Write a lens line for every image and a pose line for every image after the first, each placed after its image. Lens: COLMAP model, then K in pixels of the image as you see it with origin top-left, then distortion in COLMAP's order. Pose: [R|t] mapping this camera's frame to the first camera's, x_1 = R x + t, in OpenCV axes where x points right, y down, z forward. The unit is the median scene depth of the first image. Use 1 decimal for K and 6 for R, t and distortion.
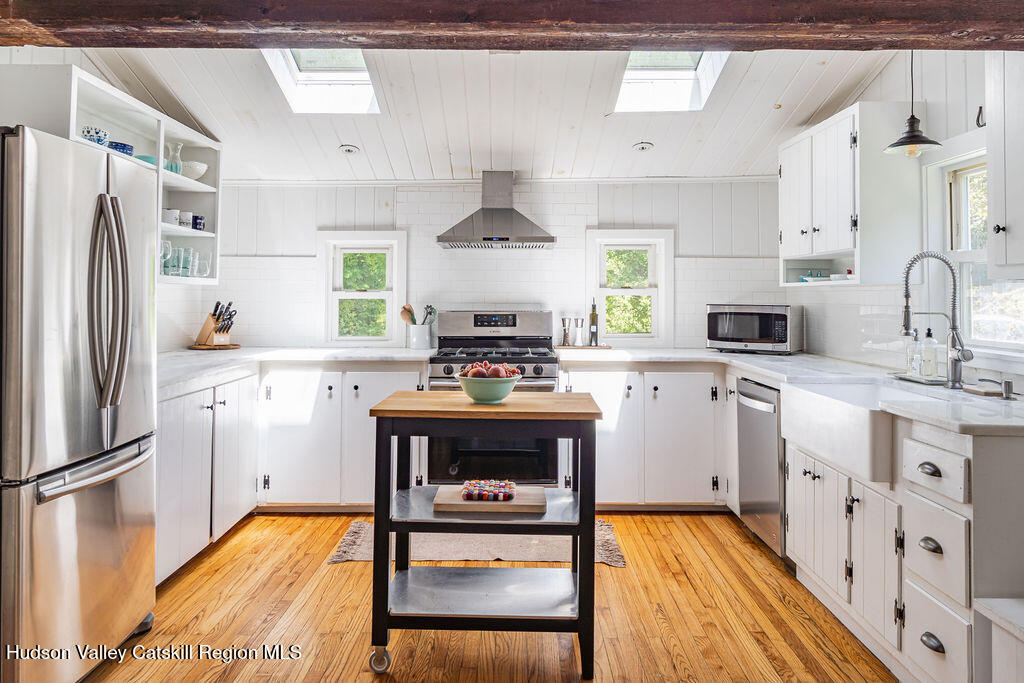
lens RADIAL K [[718.8, 0, 494.2], [0, 718.8, 277.4], [0, 0, 1]] dist [-0.003677, -0.002258]
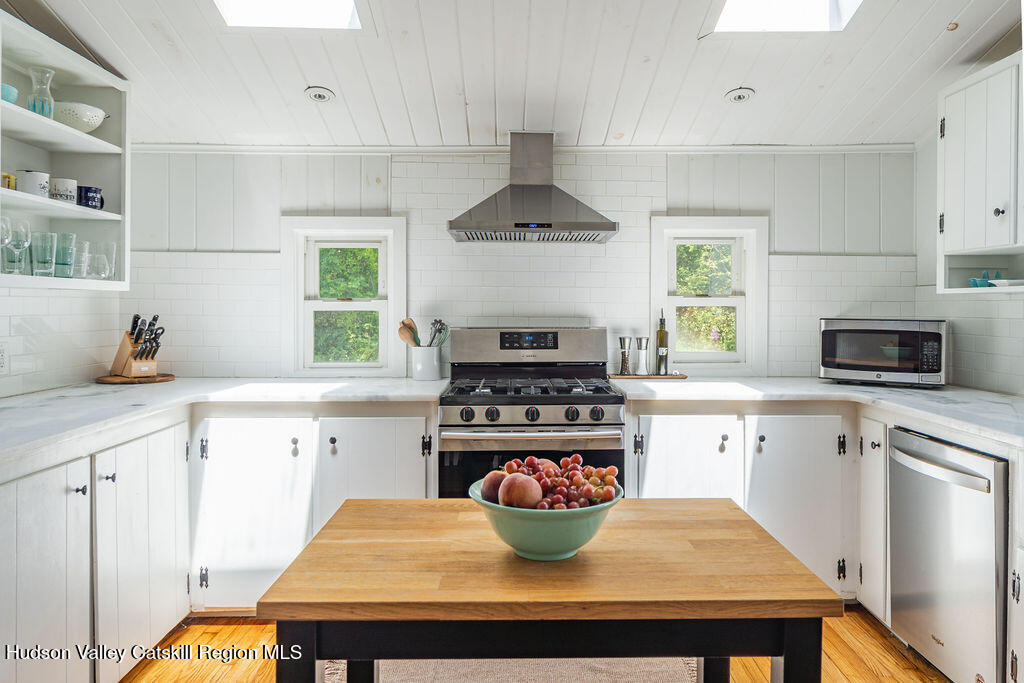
lens RADIAL K [[718.8, 0, 520.9], [0, 718.8, 346.0], [0, 0, 1]] dist [-0.003677, -0.002258]
pose [[0.999599, -0.001326, 0.028280, -0.028791], [-0.000987, 0.996664, 0.081608, 0.006273], [-0.028294, -0.081603, 0.996263, 0.287191]]
